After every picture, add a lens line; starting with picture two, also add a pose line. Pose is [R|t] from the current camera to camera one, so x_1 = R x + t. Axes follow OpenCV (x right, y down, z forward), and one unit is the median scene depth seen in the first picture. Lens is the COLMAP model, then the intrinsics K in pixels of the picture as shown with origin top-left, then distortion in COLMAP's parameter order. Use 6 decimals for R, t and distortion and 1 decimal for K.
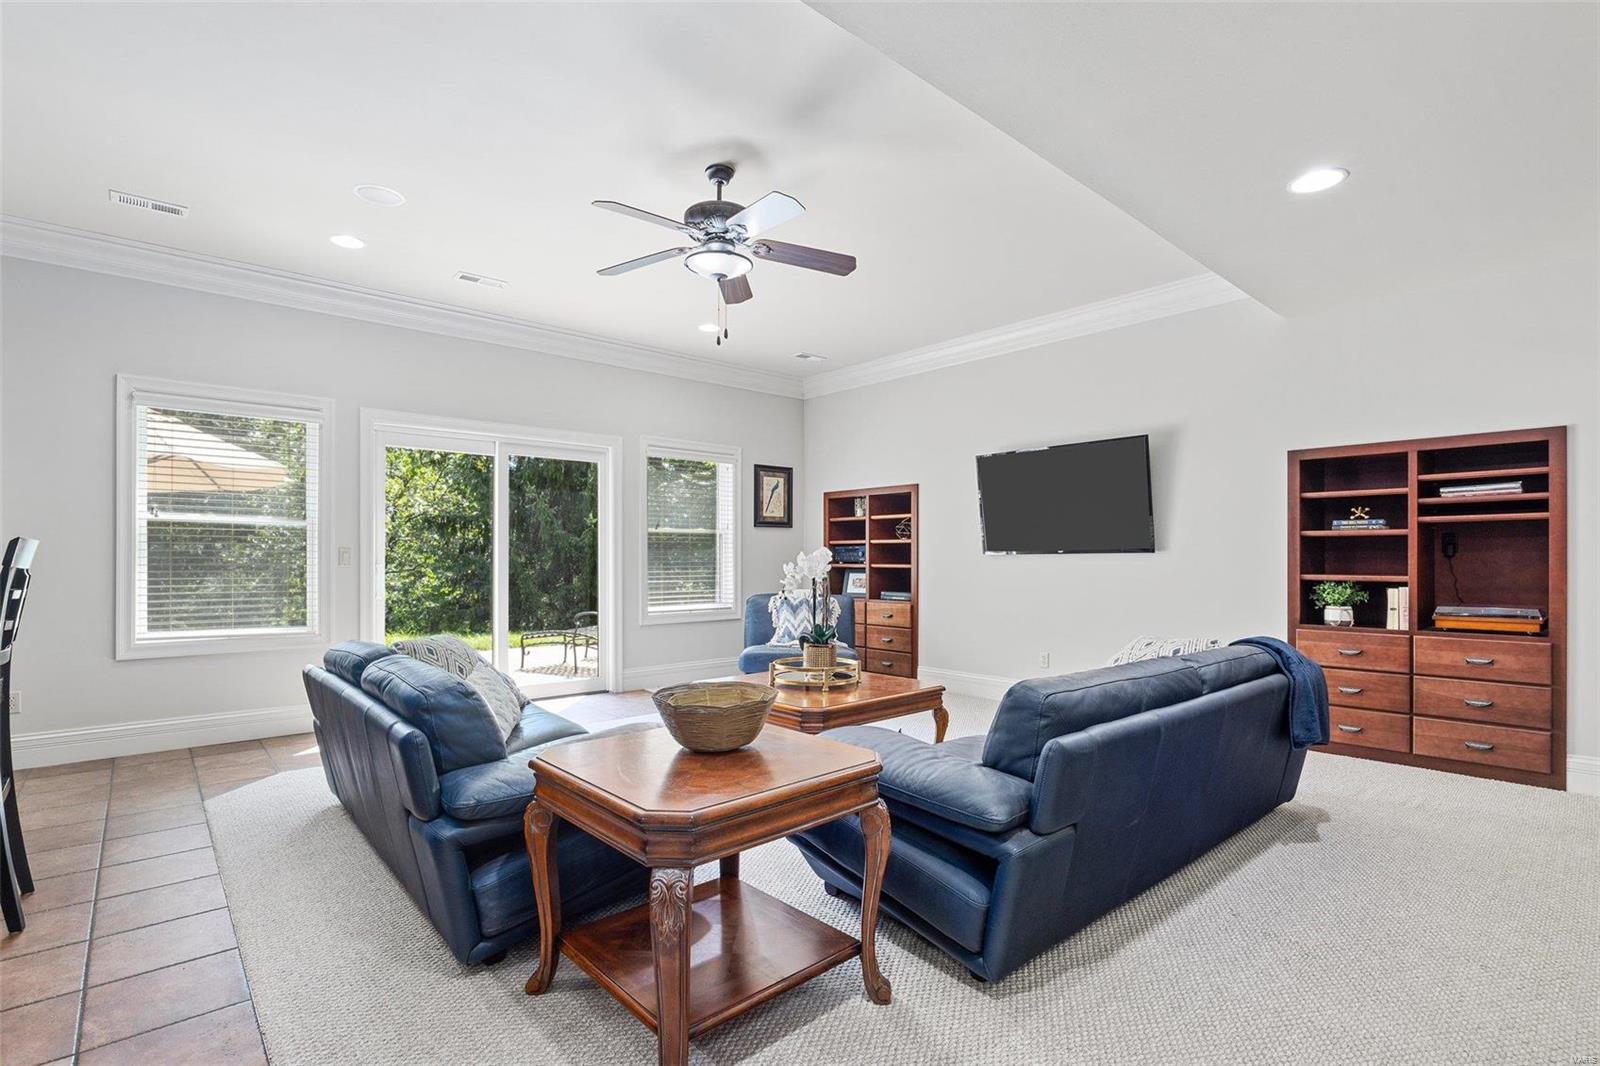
lens RADIAL K [[750.8, 0, 799.6], [0, 750.8, 547.5], [0, 0, 1]] dist [-0.002396, -0.000104]
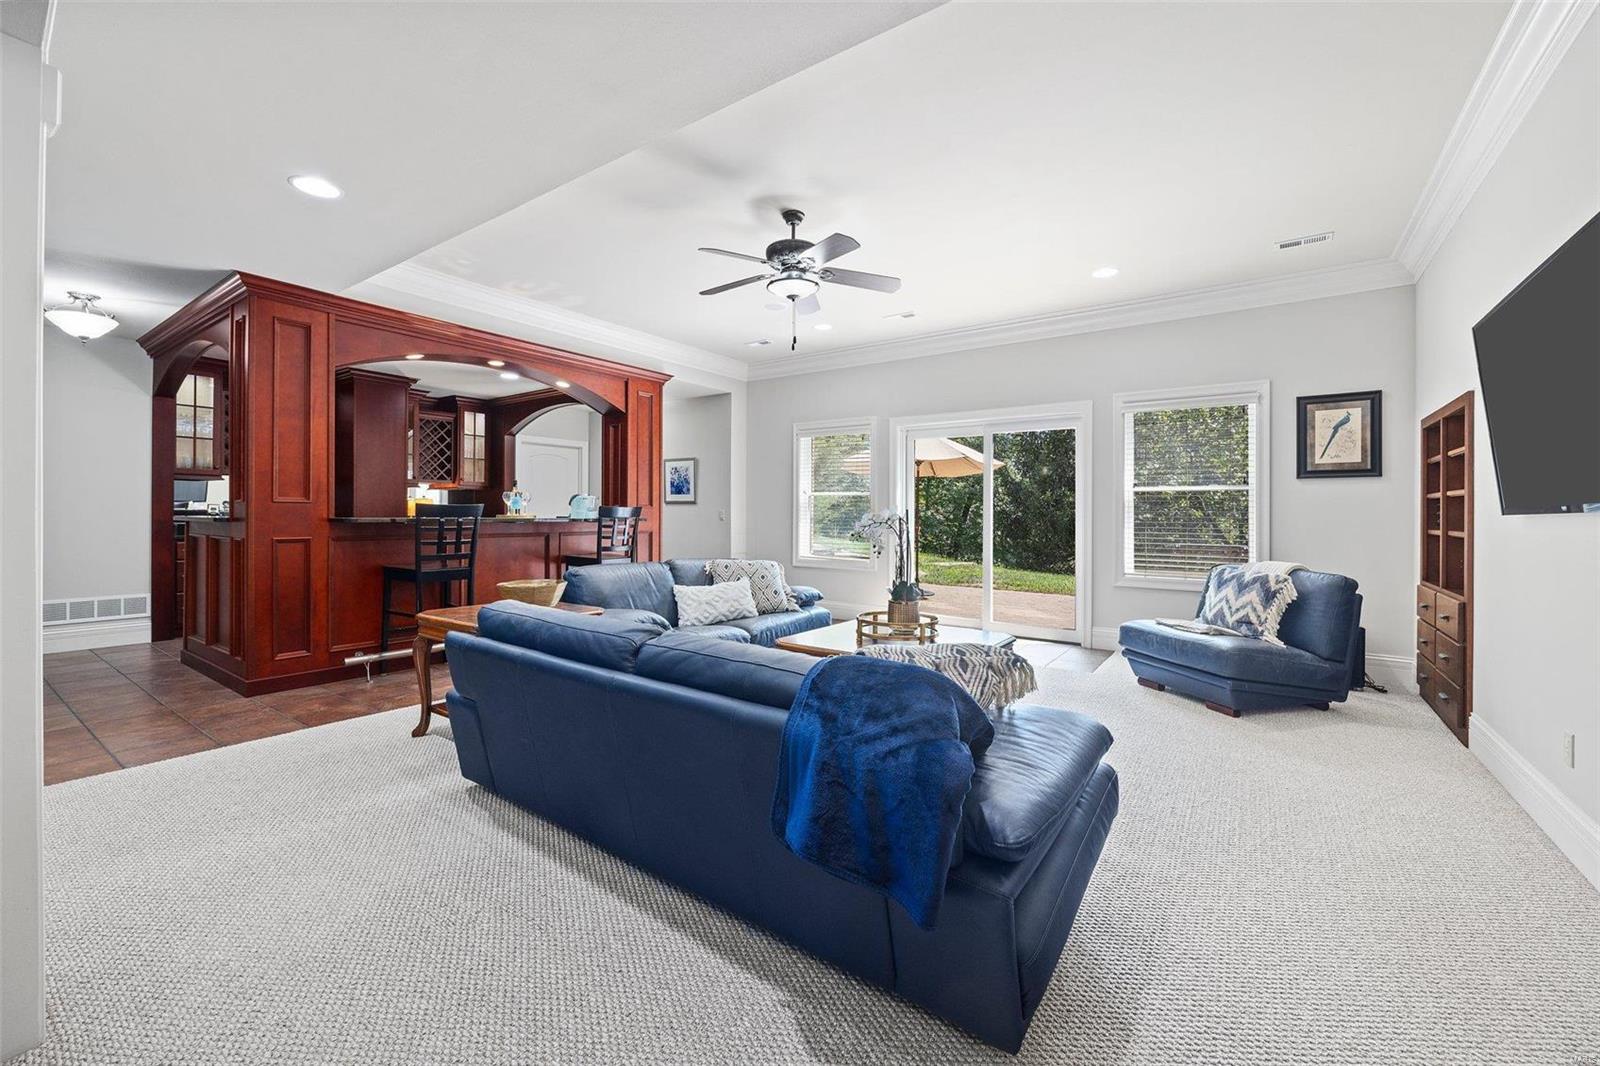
lens RADIAL K [[639.6, 0, 812.1], [0, 639.6, 509.4], [0, 0, 1]] dist [0.001579, 0.000078]
pose [[0.236670, -0.004719, -0.971579, 0.517611], [0.002925, 0.999987, -0.004145, 0.005626], [0.971586, -0.001861, 0.236681, 0.410942]]
